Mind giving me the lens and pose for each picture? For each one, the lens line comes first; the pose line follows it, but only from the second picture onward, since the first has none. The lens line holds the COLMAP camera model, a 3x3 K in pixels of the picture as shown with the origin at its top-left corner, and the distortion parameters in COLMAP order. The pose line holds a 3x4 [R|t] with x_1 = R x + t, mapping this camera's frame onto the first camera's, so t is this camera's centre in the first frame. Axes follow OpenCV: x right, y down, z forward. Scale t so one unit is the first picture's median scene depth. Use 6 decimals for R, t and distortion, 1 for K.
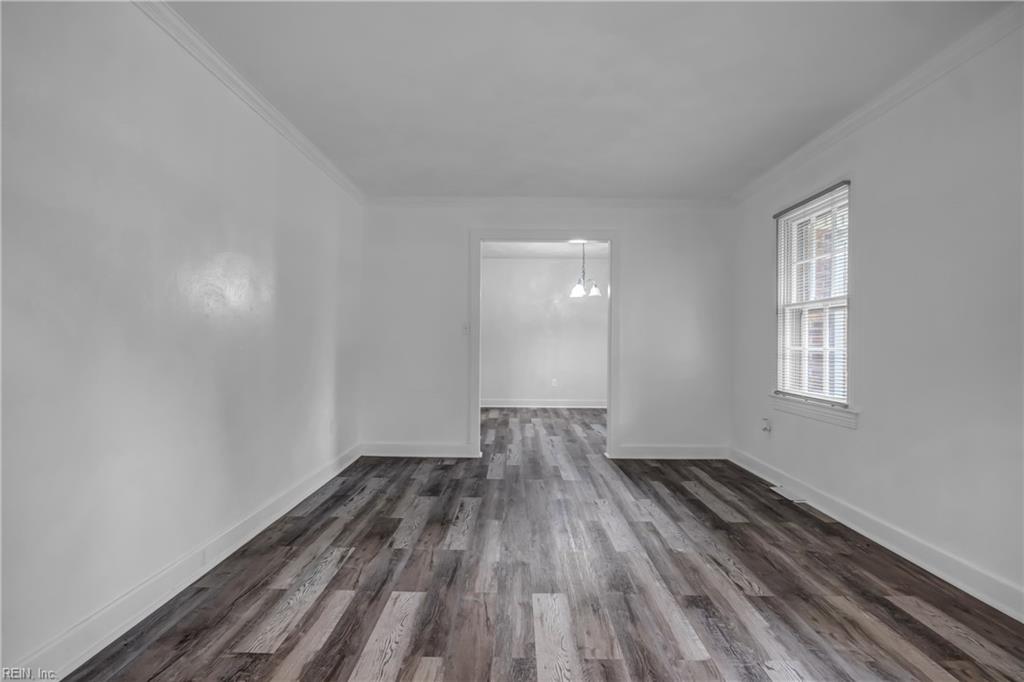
lens RADIAL K [[520.7, 0, 513.1], [0, 520.7, 342.6], [0, 0, 1]] dist [-0.007560, -0.001192]
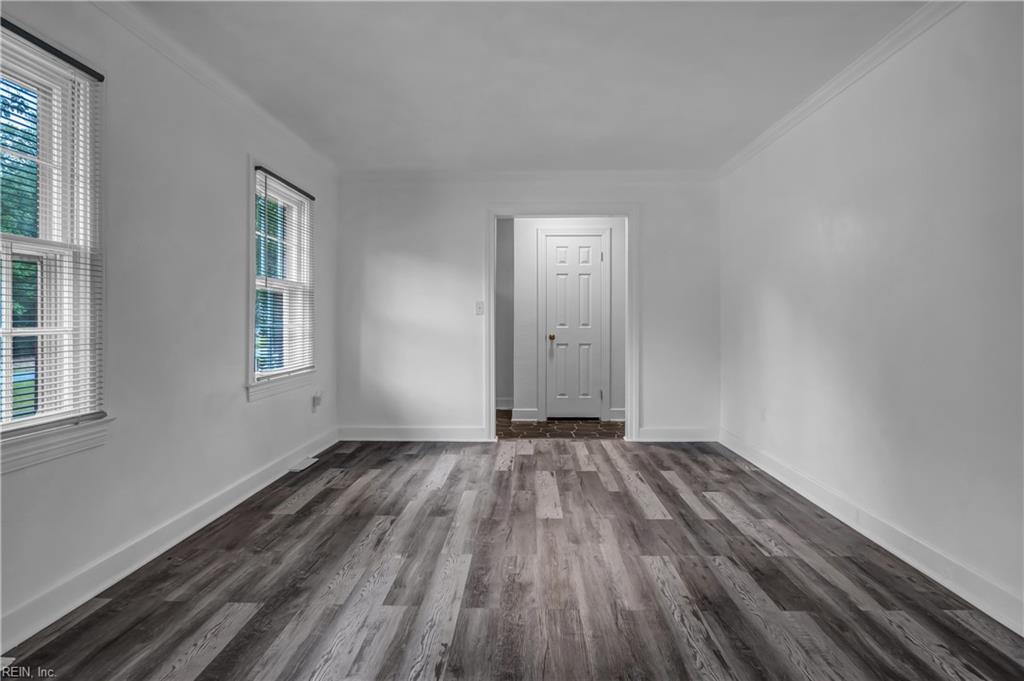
lens RADIAL K [[520.7, 0, 511.5], [0, 520.7, 318.8], [0, 0, 1]] dist [-0.007560, -0.001192]
pose [[-0.999595, -0.008047, 0.027304, 0.115195], [-0.008094, 0.999966, -0.001611, -0.004723], [-0.027290, -0.001831, -0.999626, 1.983745]]
